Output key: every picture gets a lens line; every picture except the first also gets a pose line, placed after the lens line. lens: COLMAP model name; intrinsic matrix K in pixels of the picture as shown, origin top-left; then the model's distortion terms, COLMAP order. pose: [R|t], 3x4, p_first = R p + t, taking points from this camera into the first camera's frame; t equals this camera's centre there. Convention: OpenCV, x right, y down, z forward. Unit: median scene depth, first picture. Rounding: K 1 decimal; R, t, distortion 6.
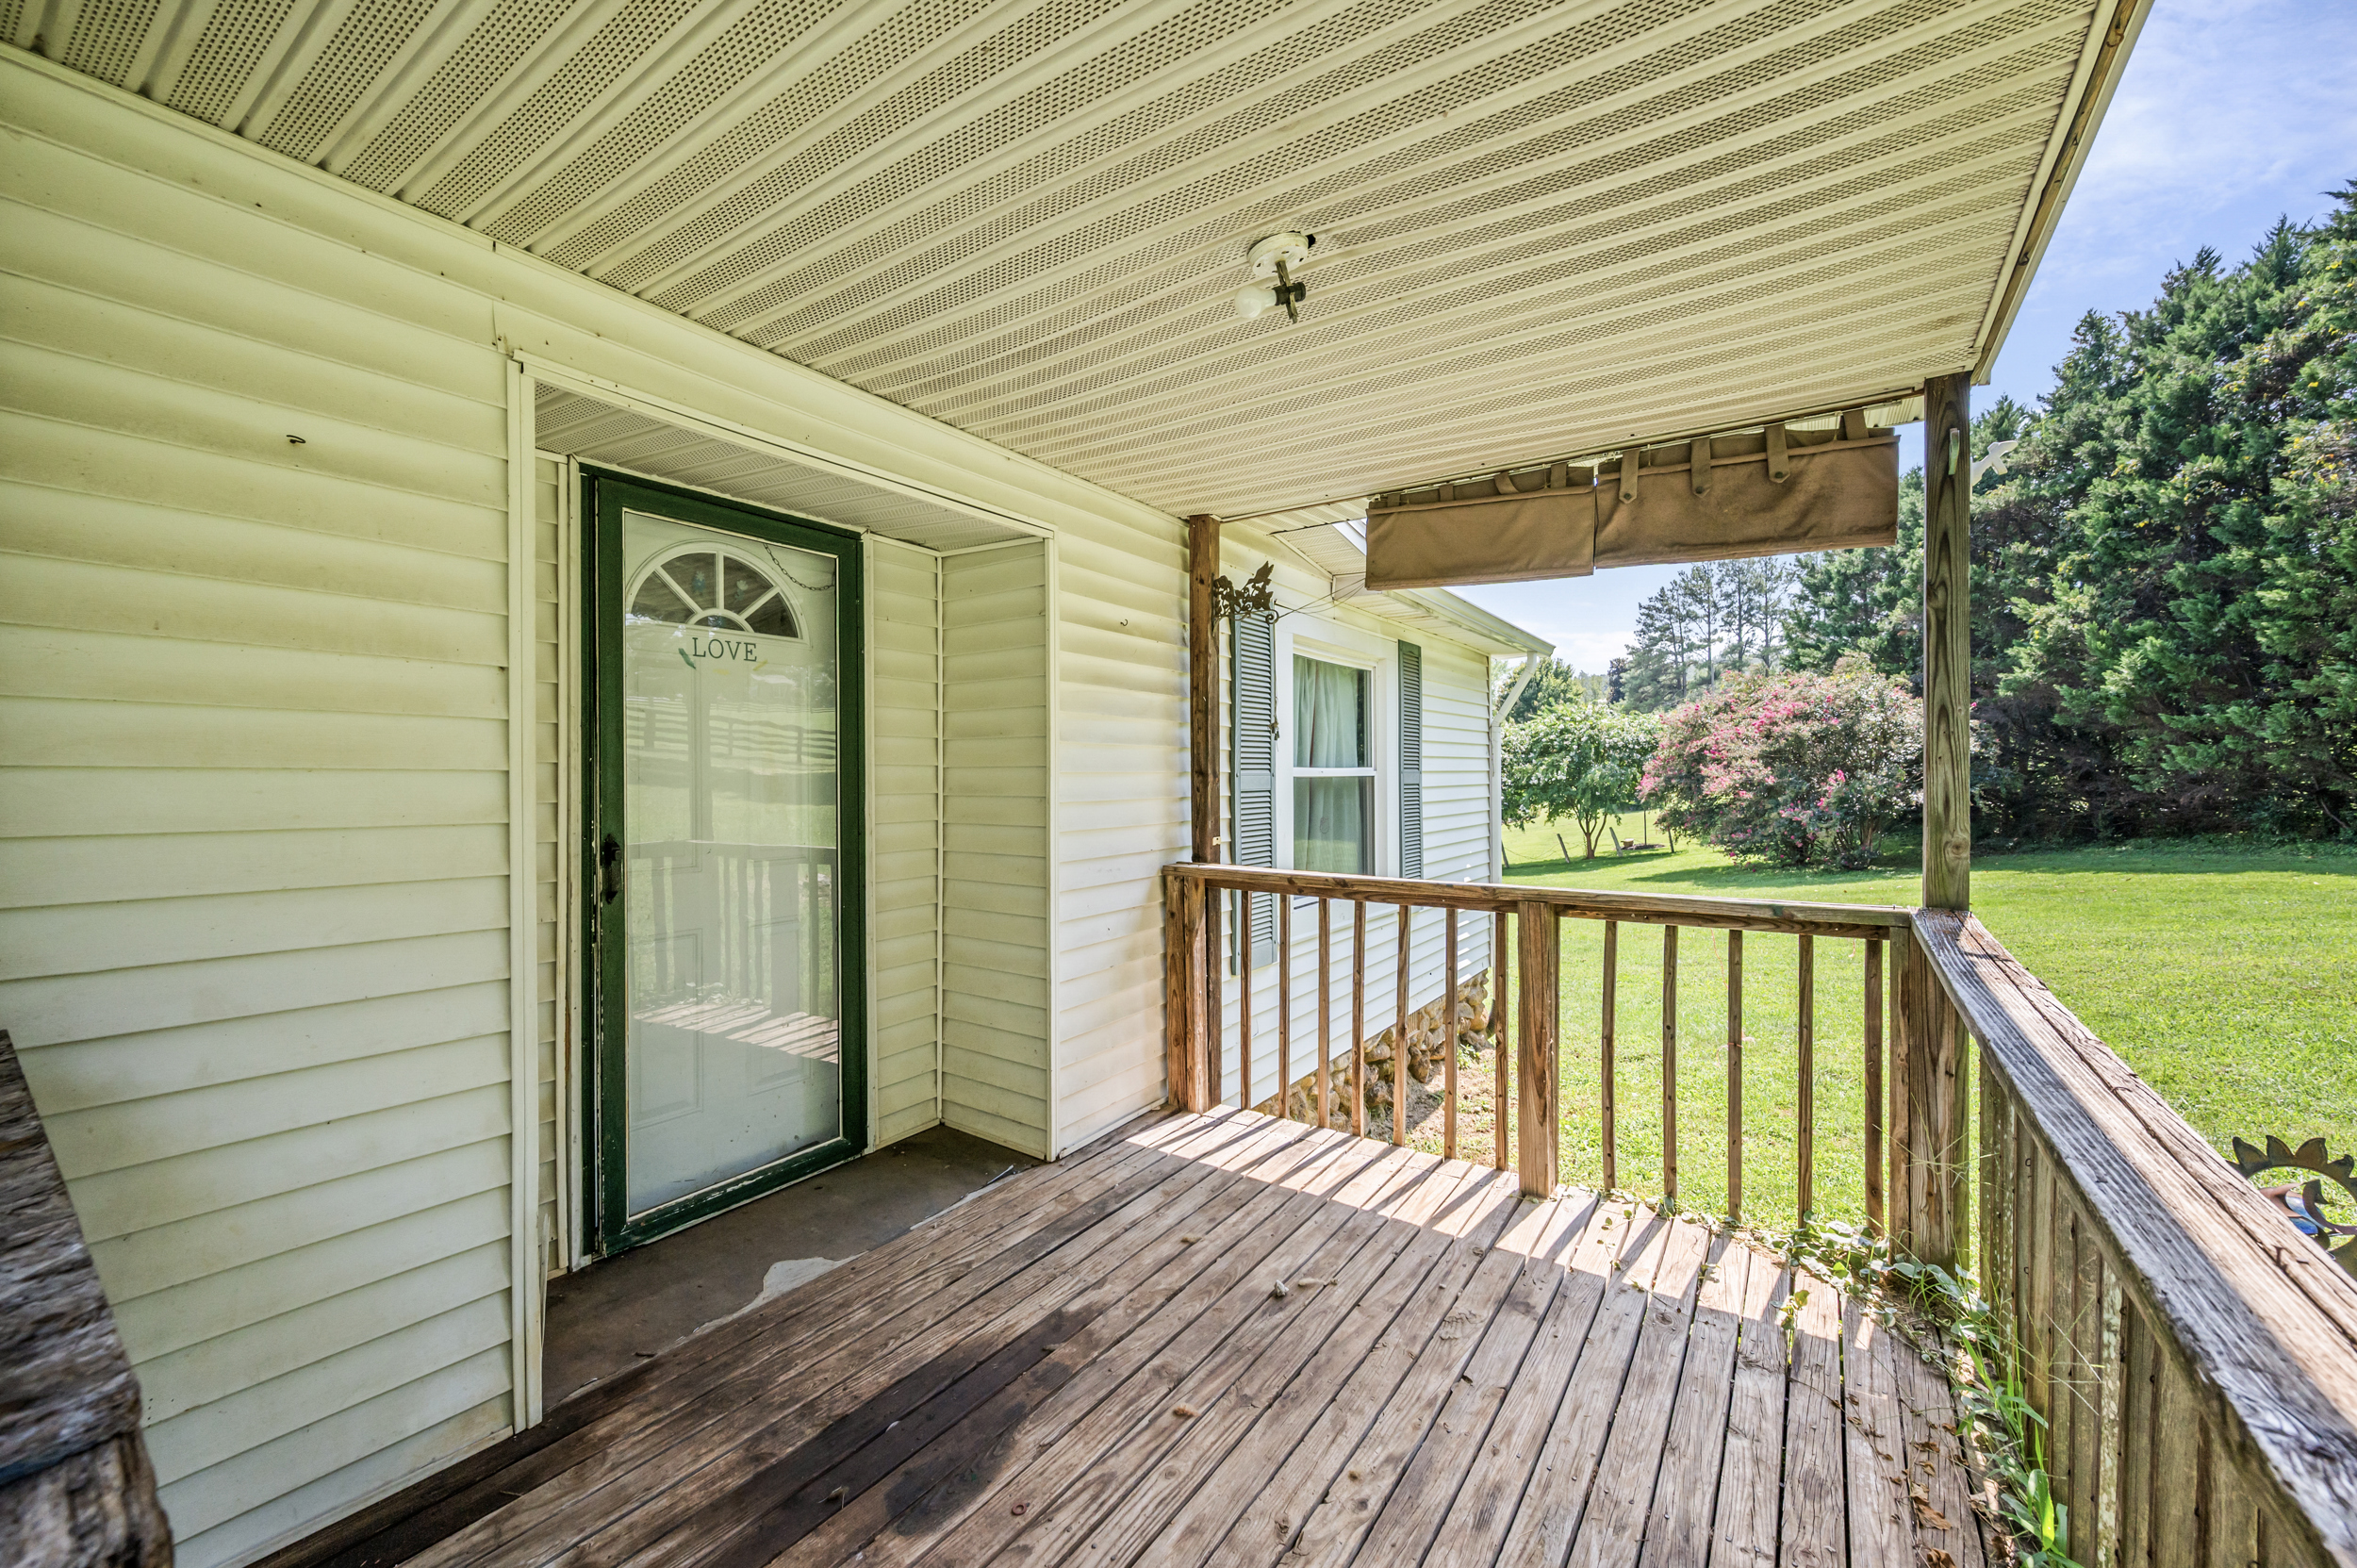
lens RADIAL K [[928.5, 0, 1178.5], [0, 928.5, 784.0], [0, 0, 1]] dist [-0.000825, -0.000107]
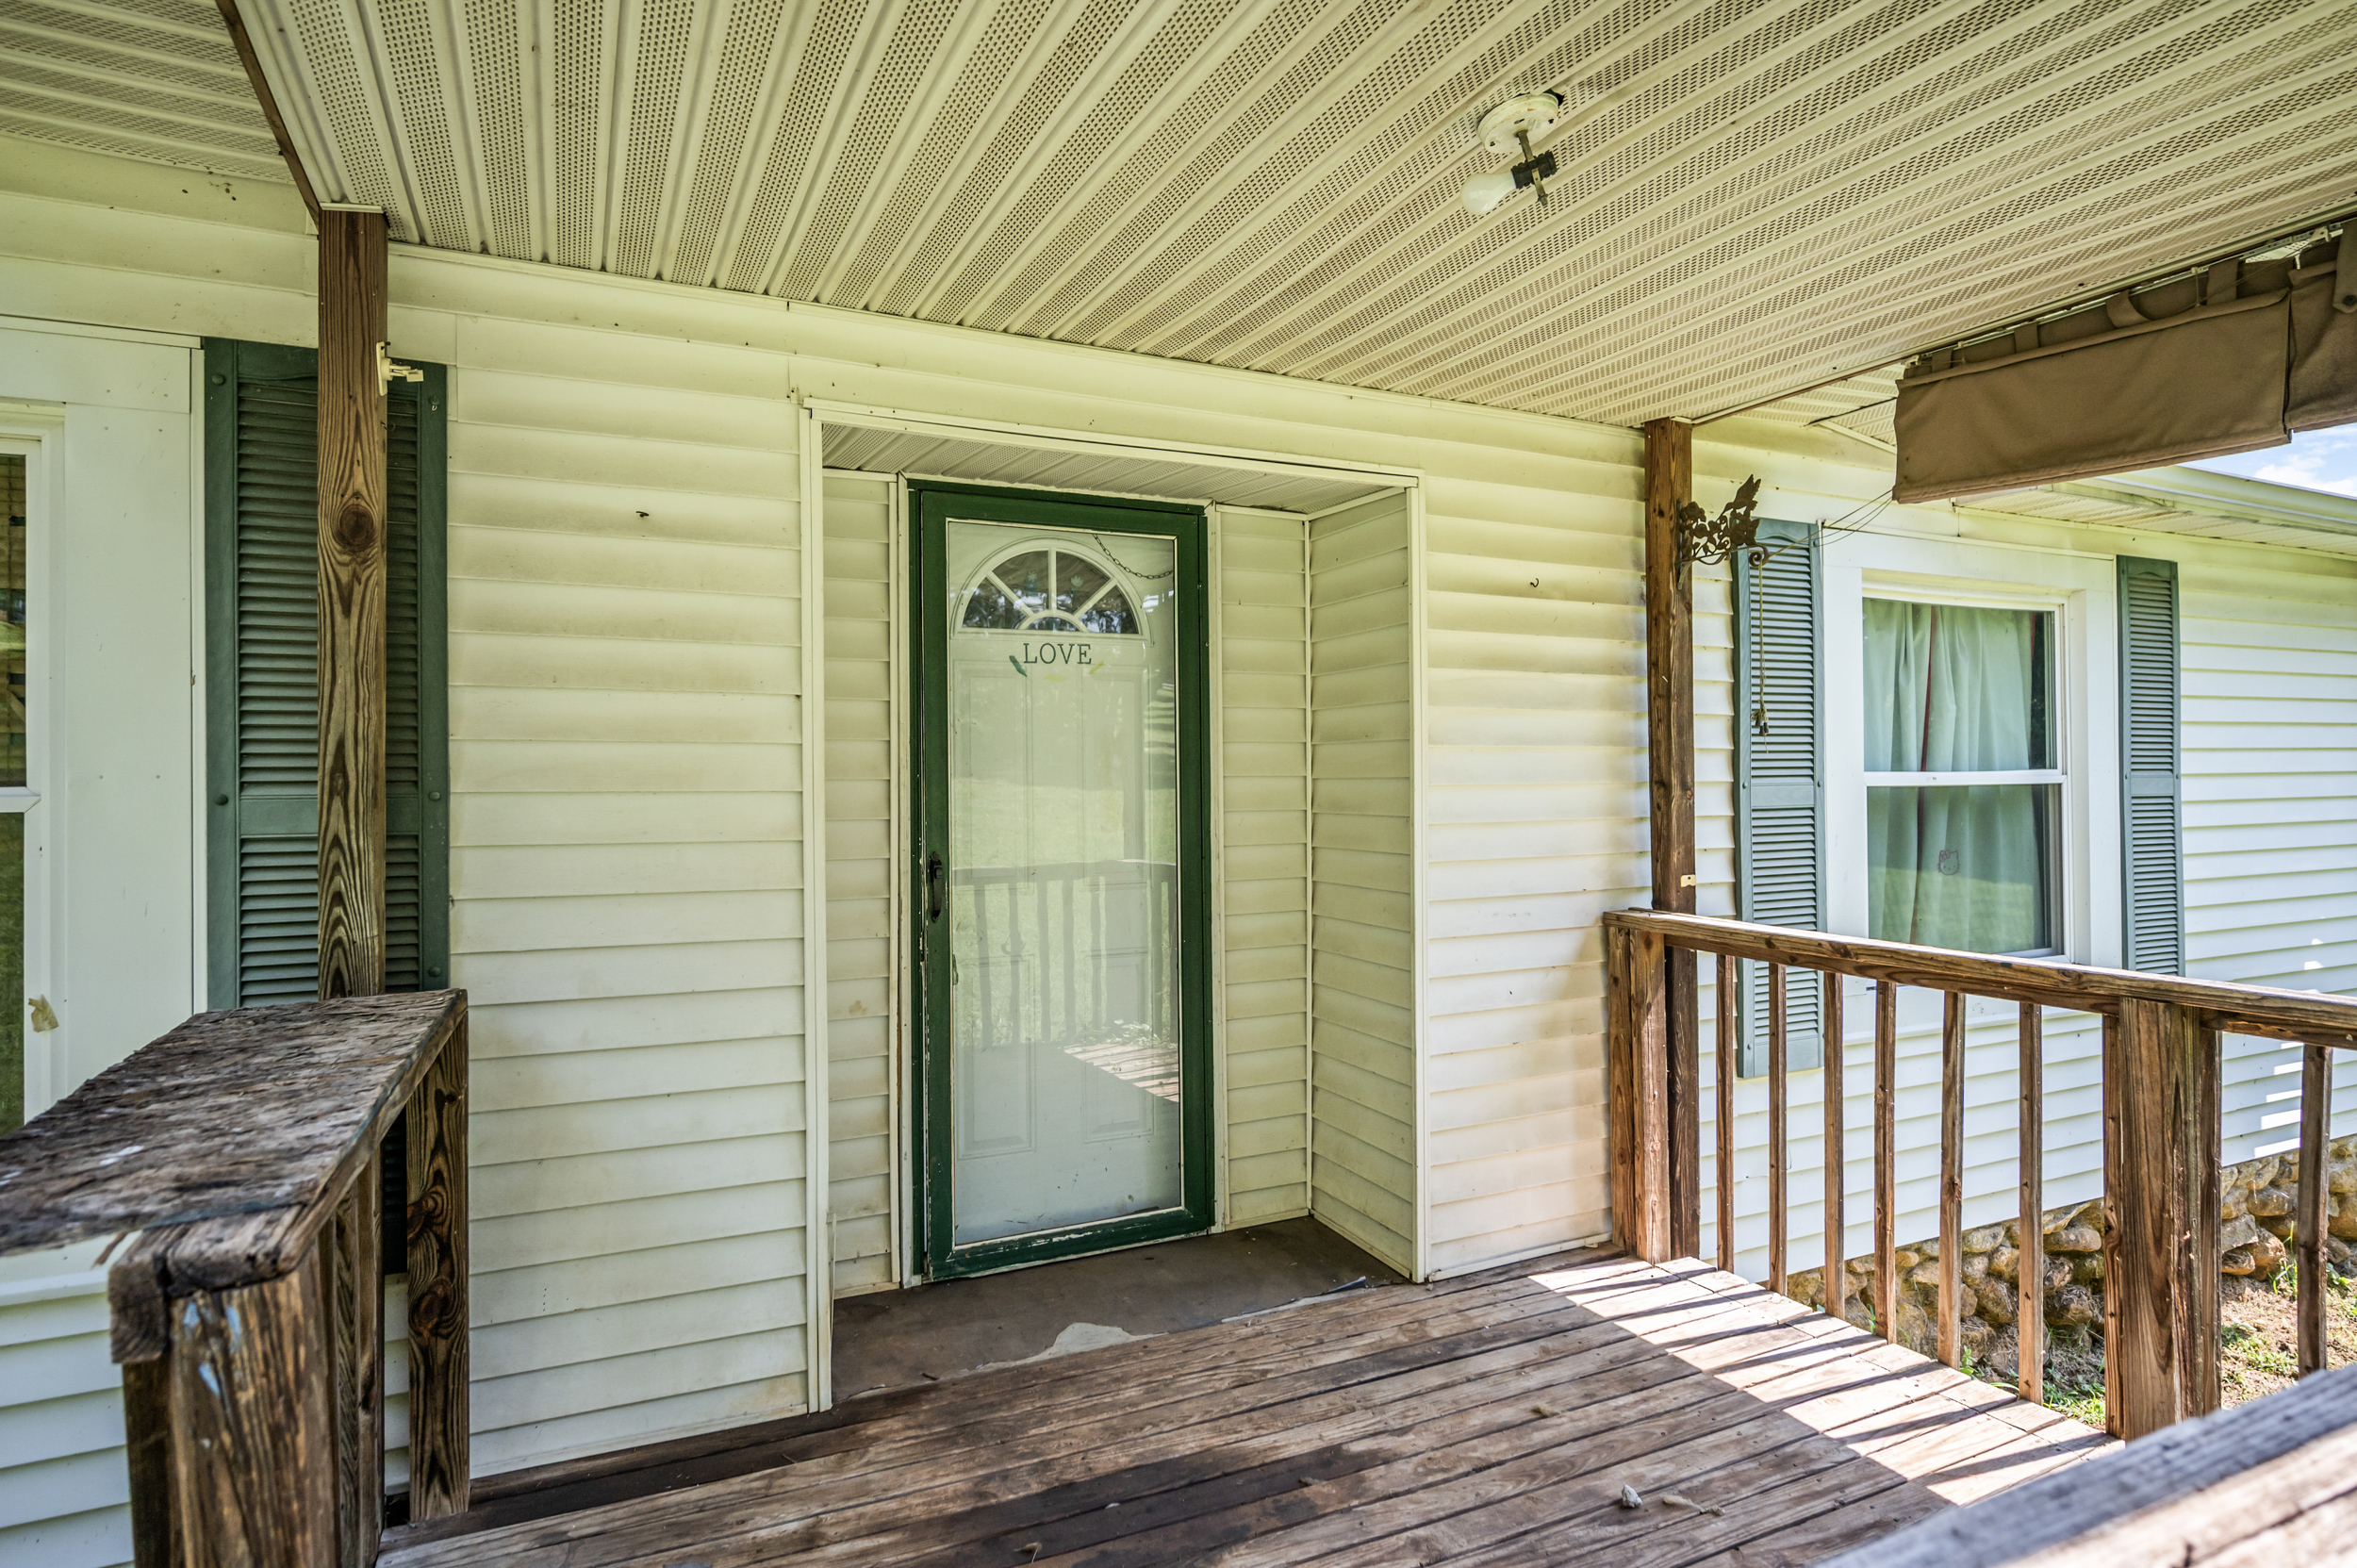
lens RADIAL K [[1287.7, 0, 1177.8], [0, 1287.7, 788.8], [0, 0, 1]] dist [0.002693, -0.000787]
pose [[0.864614, 0.000325, -0.502437, 0.239924], [0.000357, 0.999999, 0.001261, -0.011267], [0.502437, -0.001270, 0.864613, -0.041048]]
